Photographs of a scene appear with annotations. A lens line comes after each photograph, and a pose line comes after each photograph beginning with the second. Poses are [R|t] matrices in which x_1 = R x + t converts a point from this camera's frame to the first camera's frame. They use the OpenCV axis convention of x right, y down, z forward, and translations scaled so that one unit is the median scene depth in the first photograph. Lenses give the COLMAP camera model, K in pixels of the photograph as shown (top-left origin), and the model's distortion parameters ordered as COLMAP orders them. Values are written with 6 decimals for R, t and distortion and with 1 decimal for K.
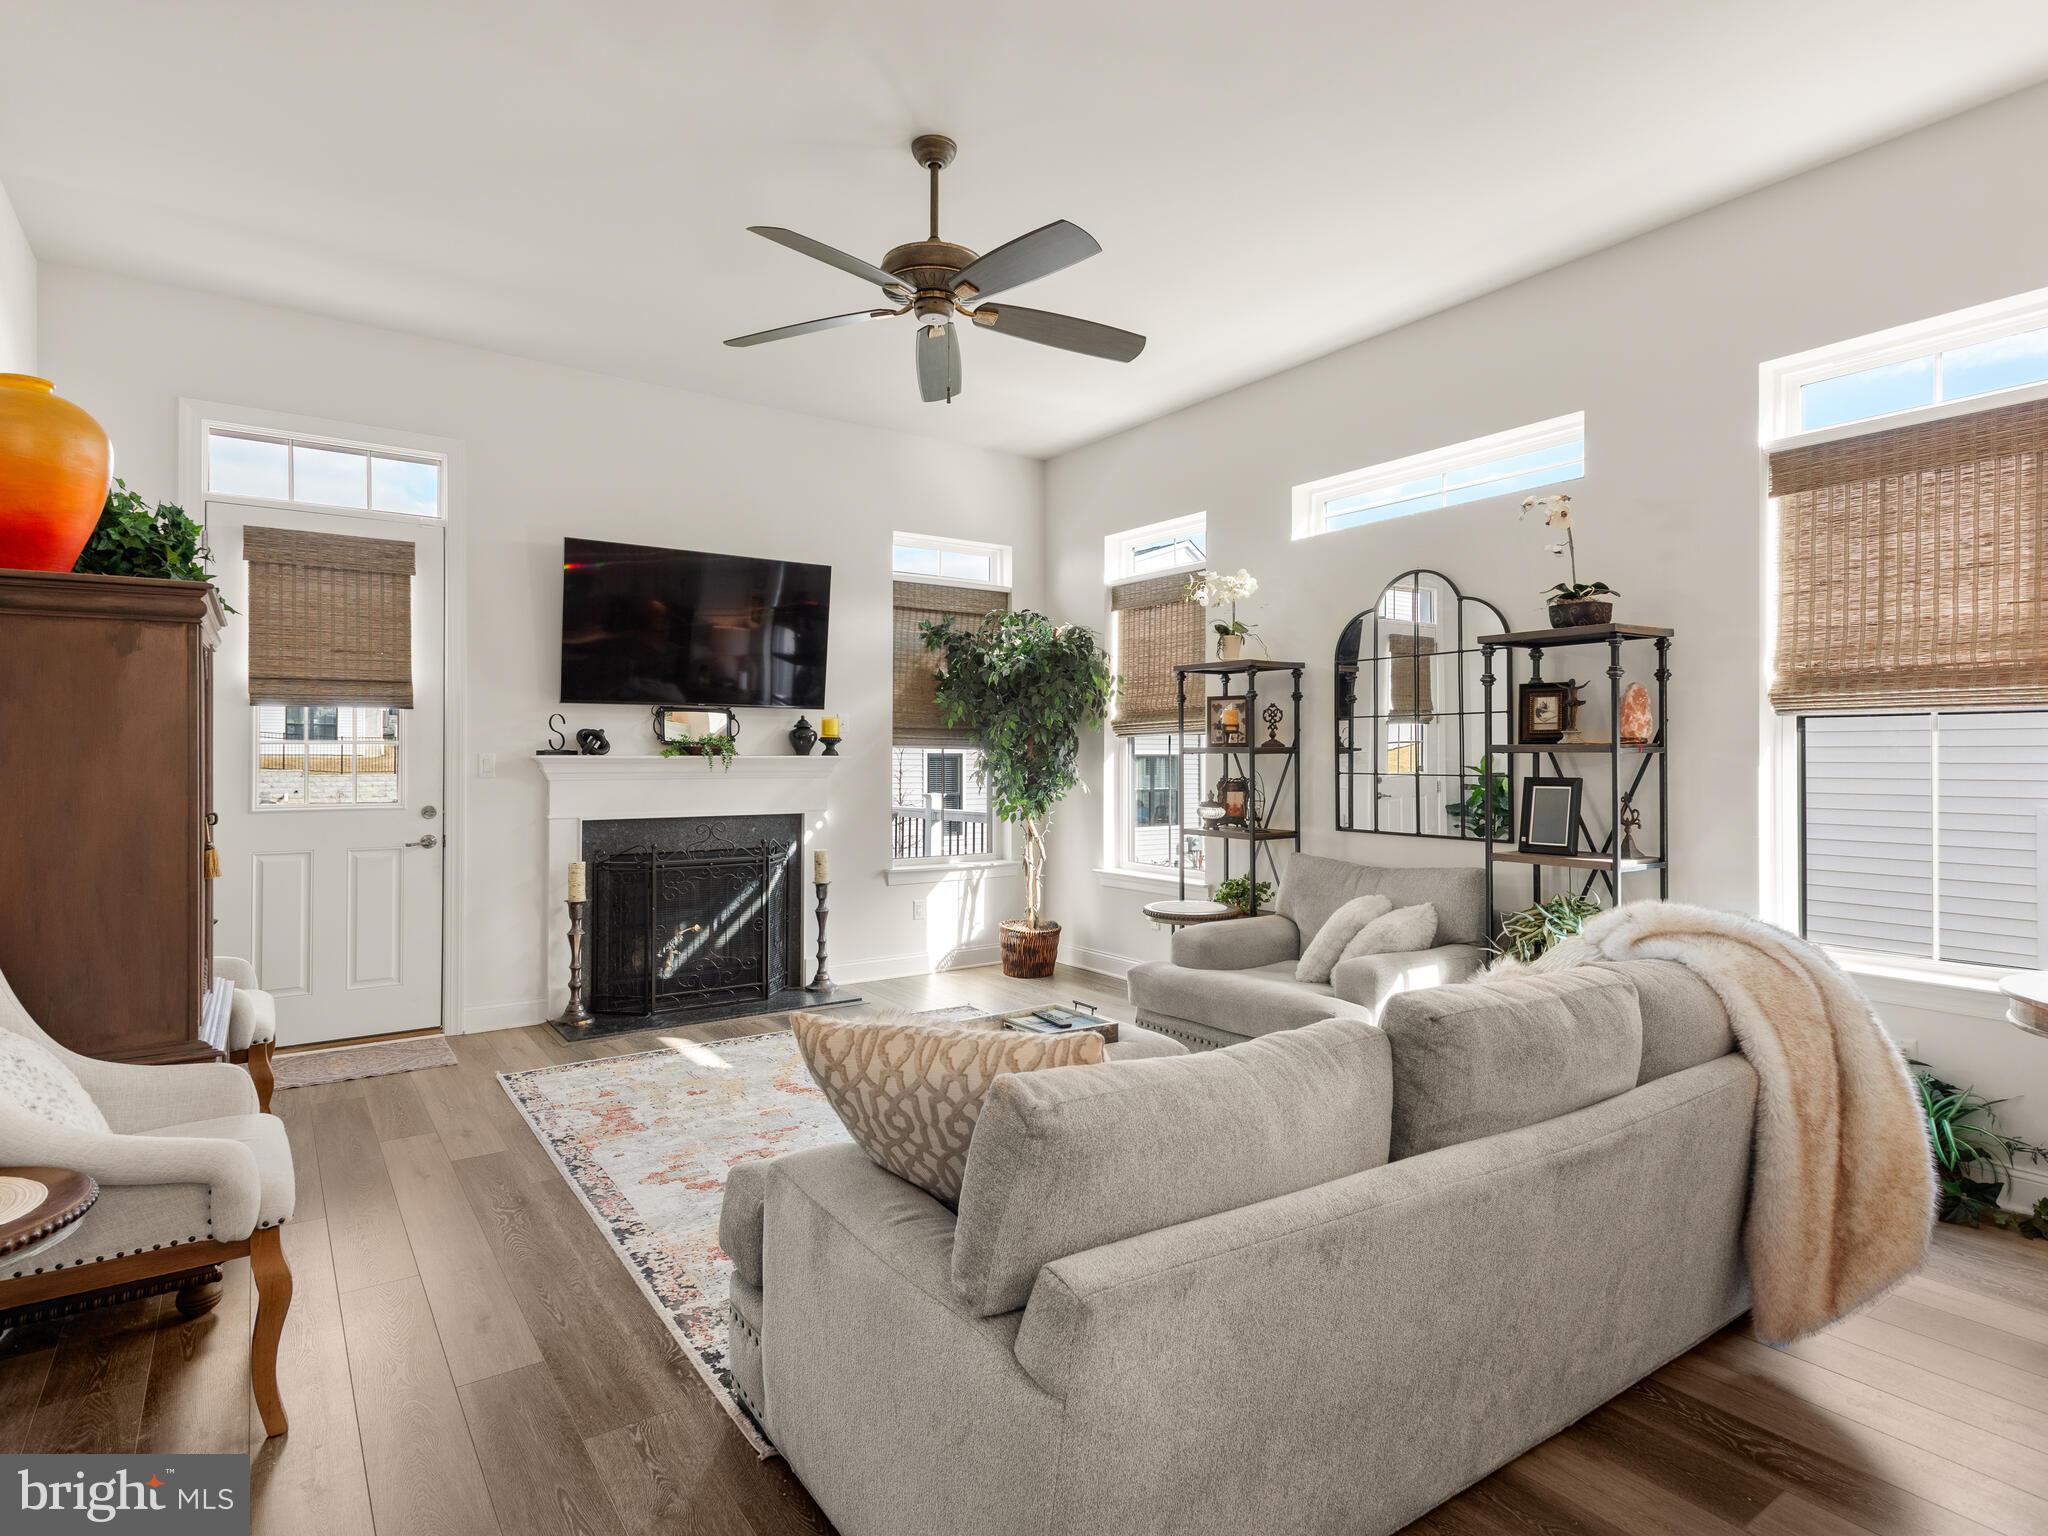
lens RADIAL K [[1085.7, 0, 1028.3], [0, 1085.7, 757.0], [0, 0, 1]] dist [0.015847, -0.003551]
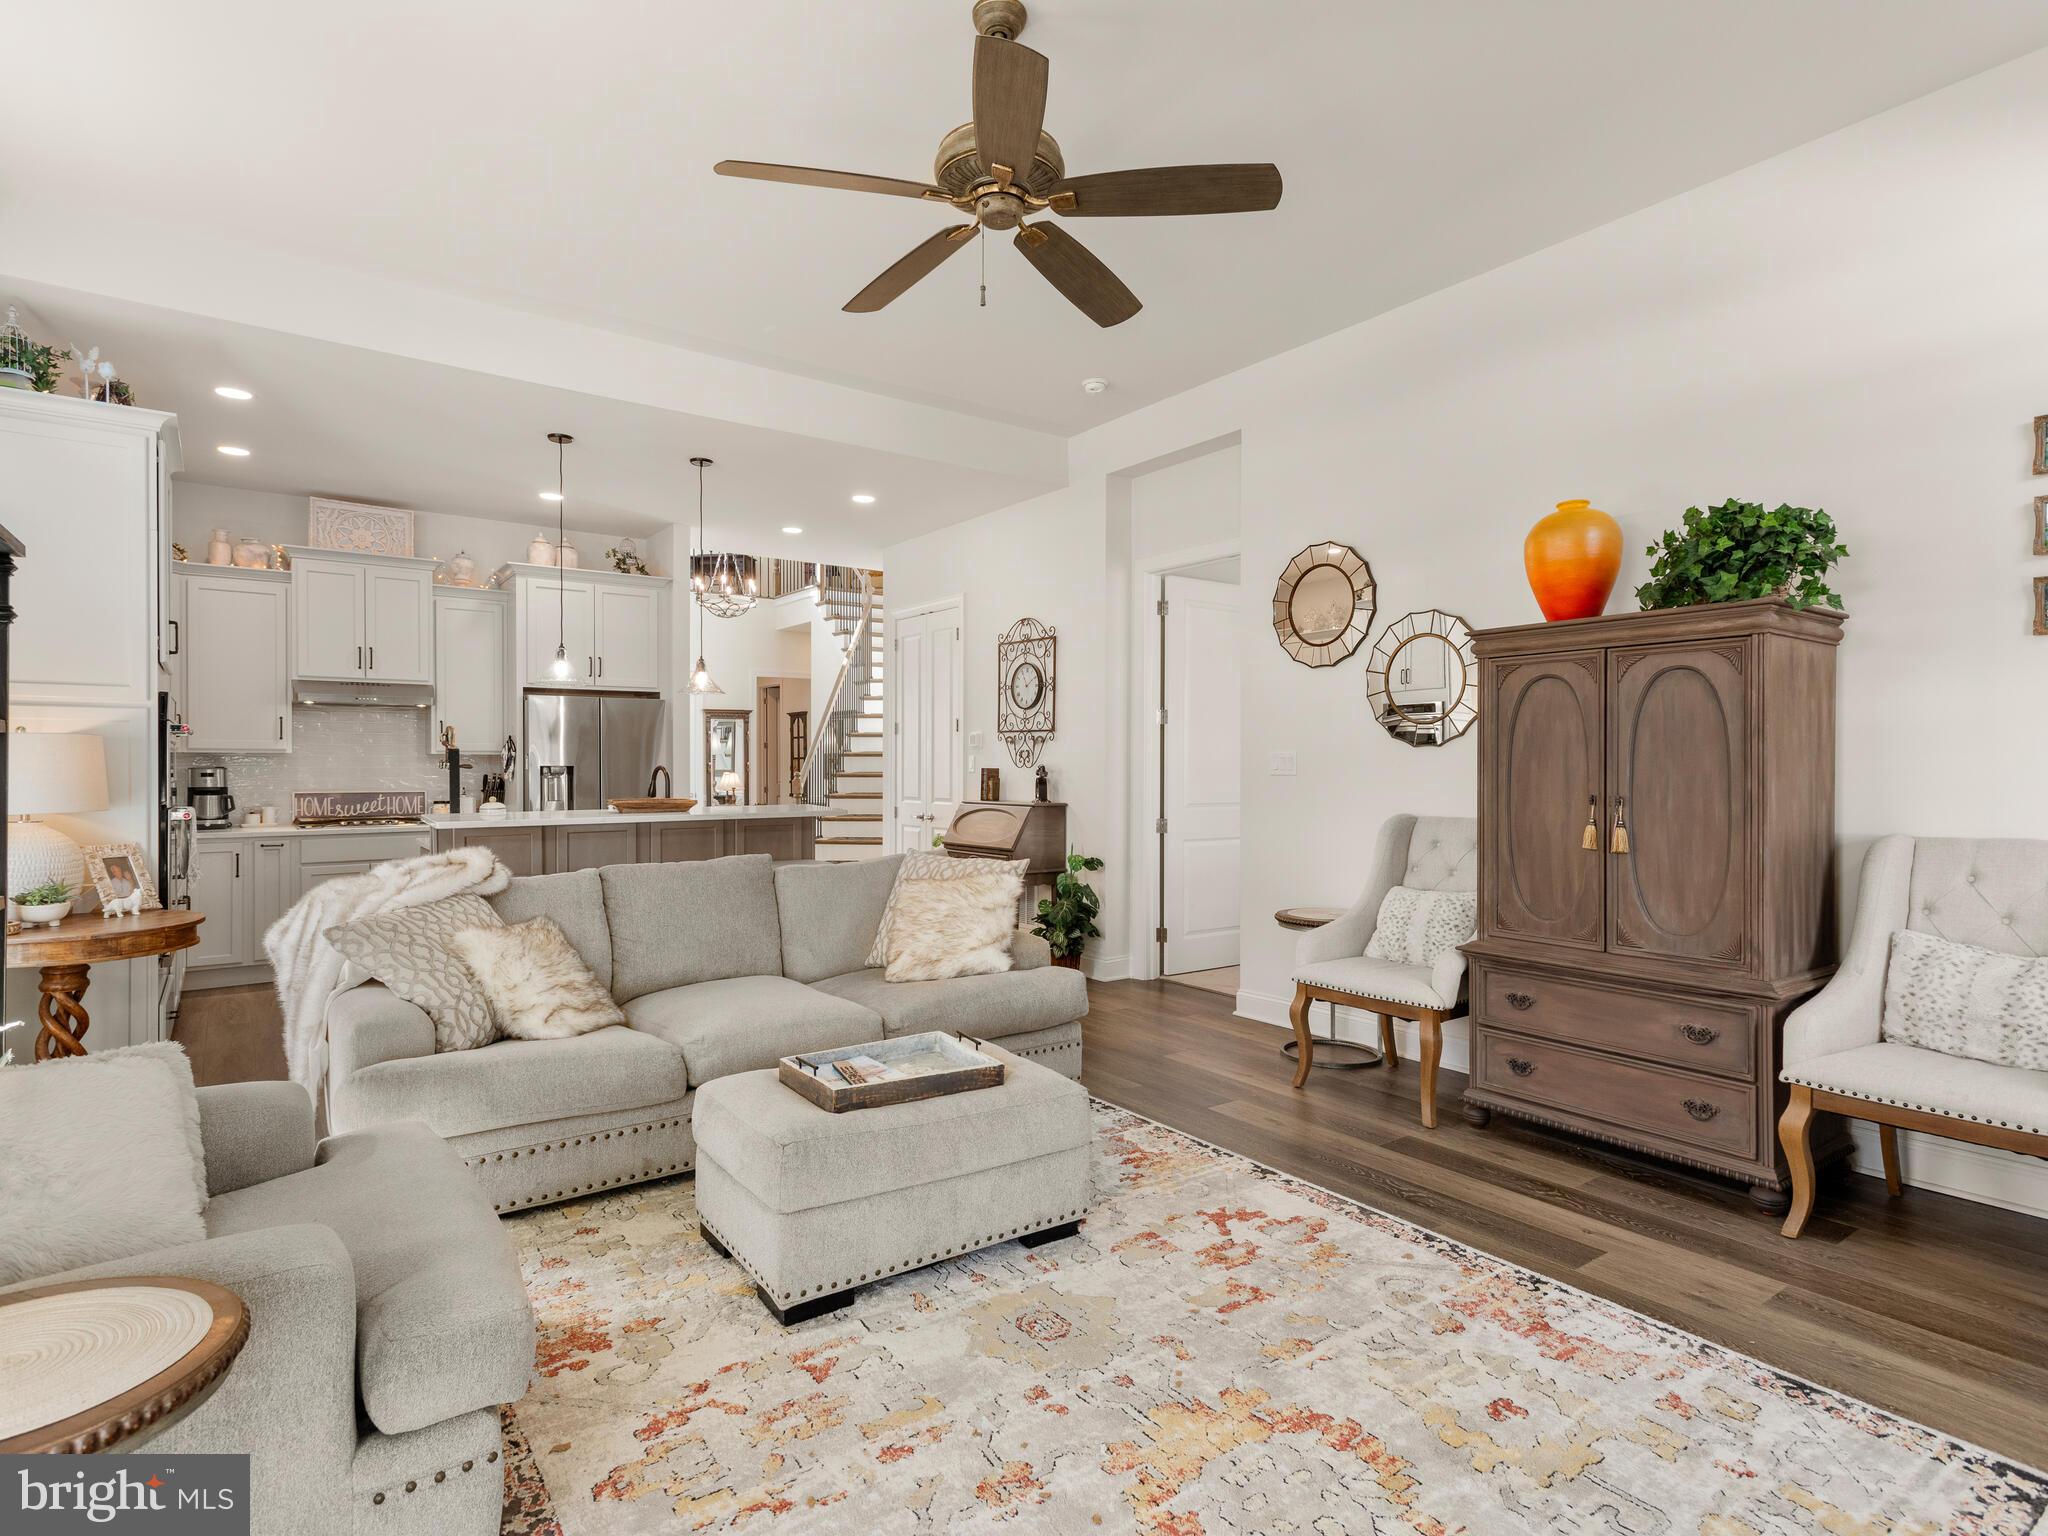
lens RADIAL K [[1085.7, 0, 1018.0], [0, 1085.7, 766.8], [0, 0, 1]] dist [0.015847, -0.003551]
pose [[-0.999984, -0.000824, -0.005597, -0.070784], [-0.000817, 0.999999, -0.001180, 0.014262], [0.005598, -0.001176, -0.999984, 1.328240]]
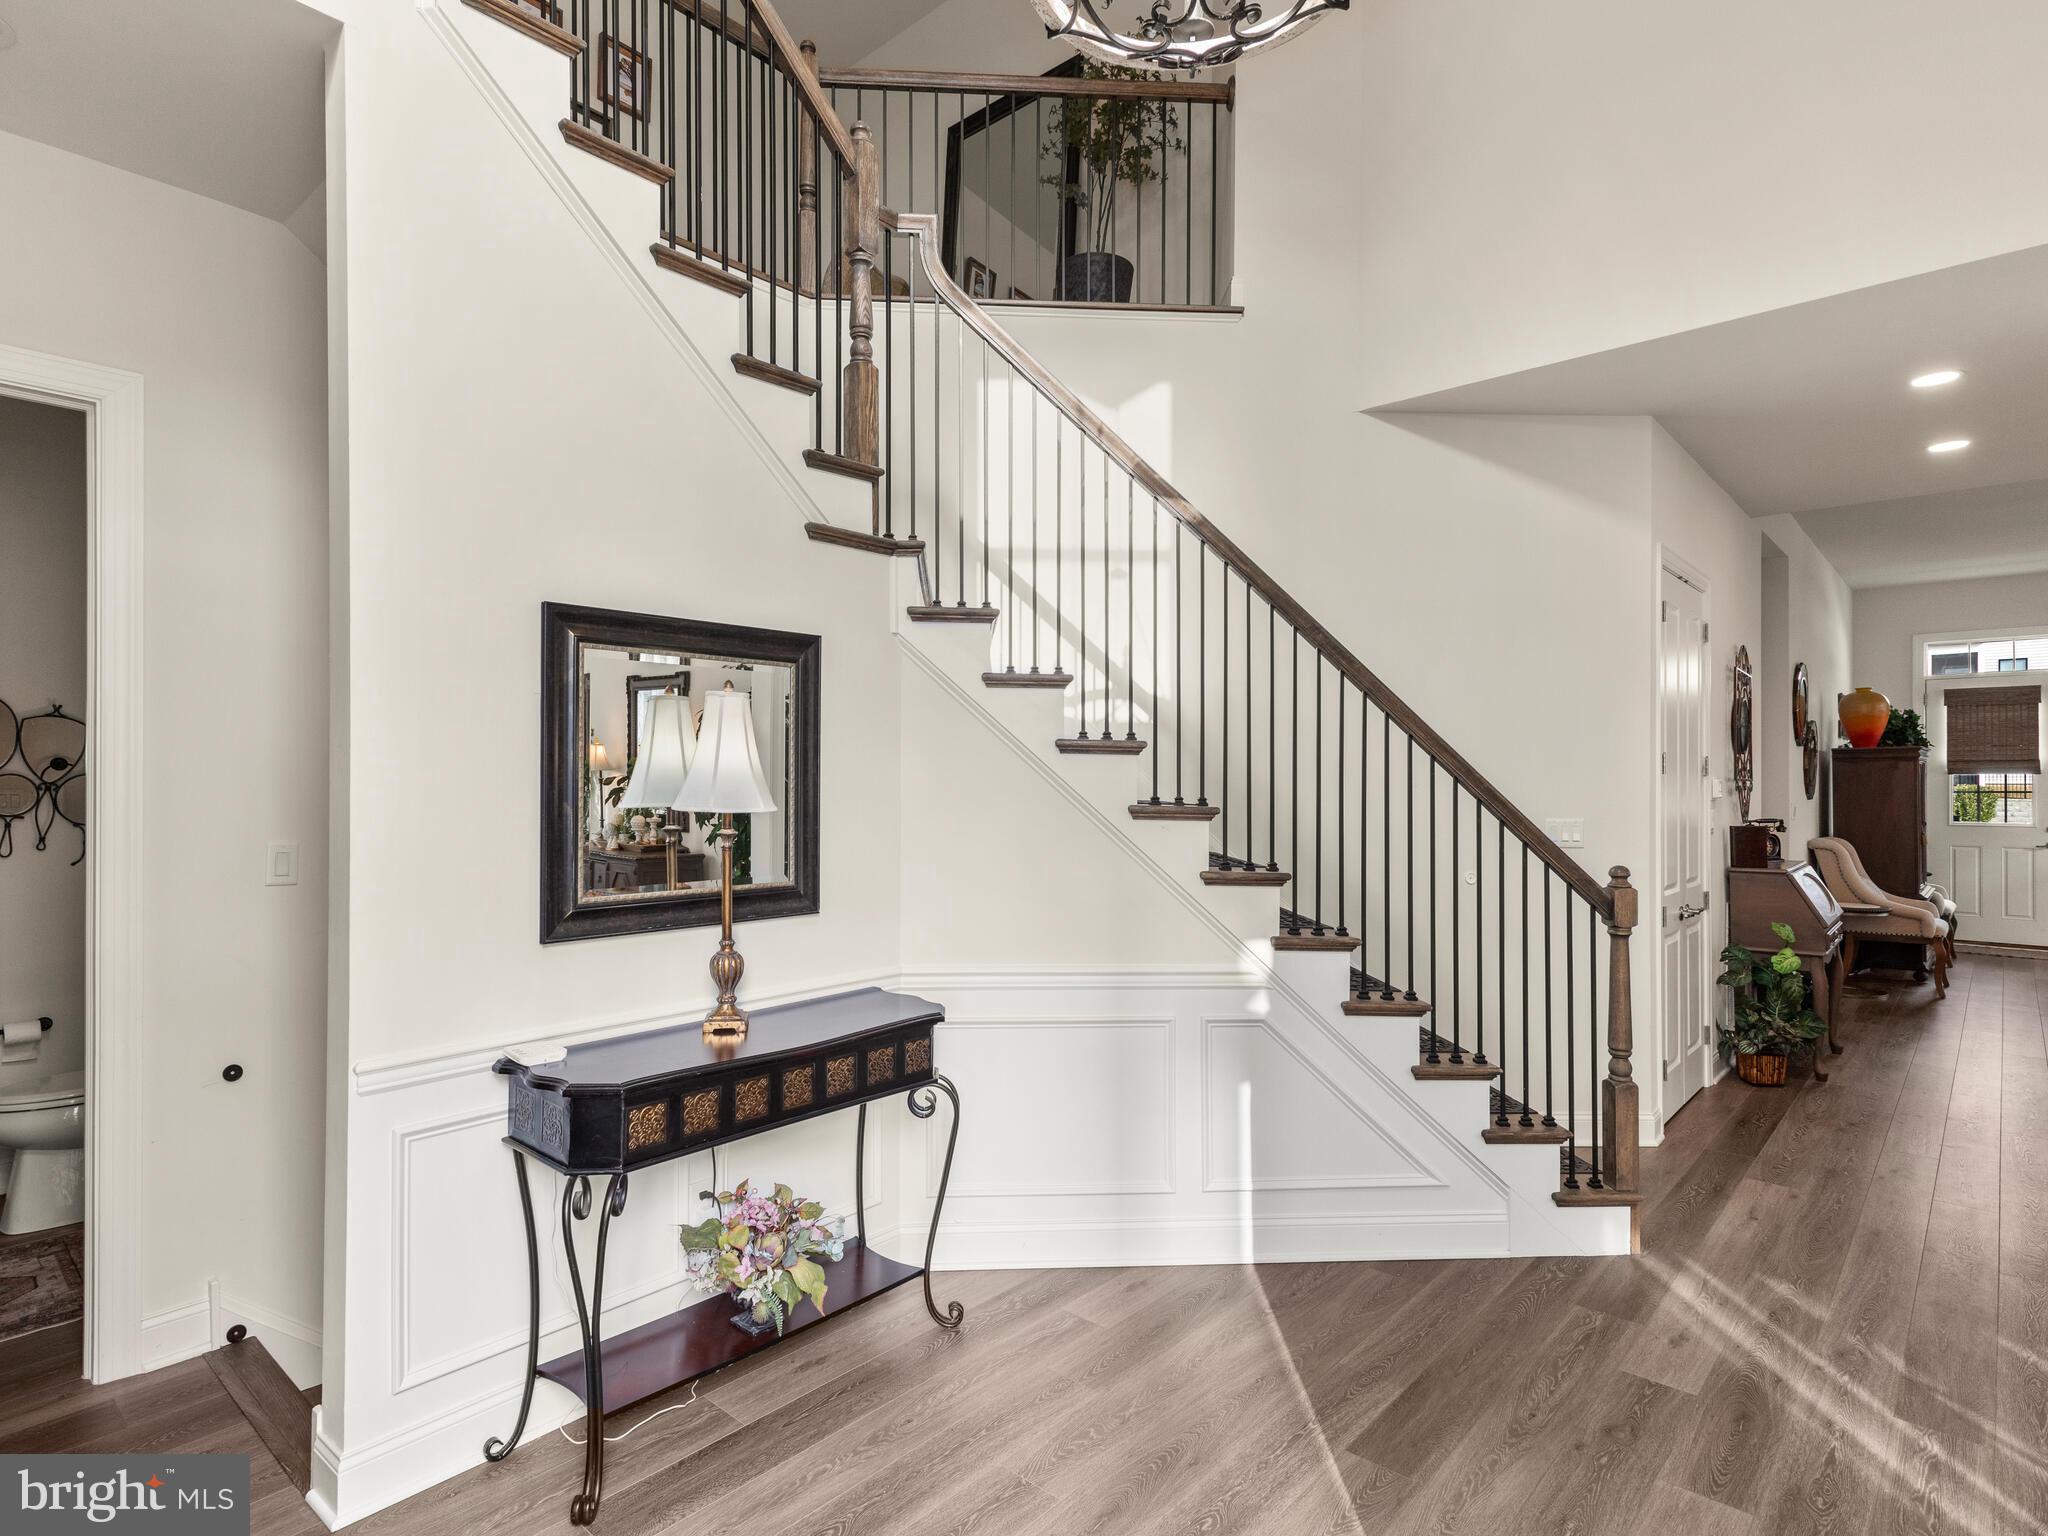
lens RADIAL K [[1085.7, 0, 1031.7], [0, 1085.7, 772.7], [0, 0, 1]] dist [0.015847, -0.003551]
pose [[0.224443, -0.009329, -0.974442, 0.930059], [0.002457, 0.999956, -0.009007, -0.034223], [0.974484, -0.000372, 0.224457, -1.170701]]
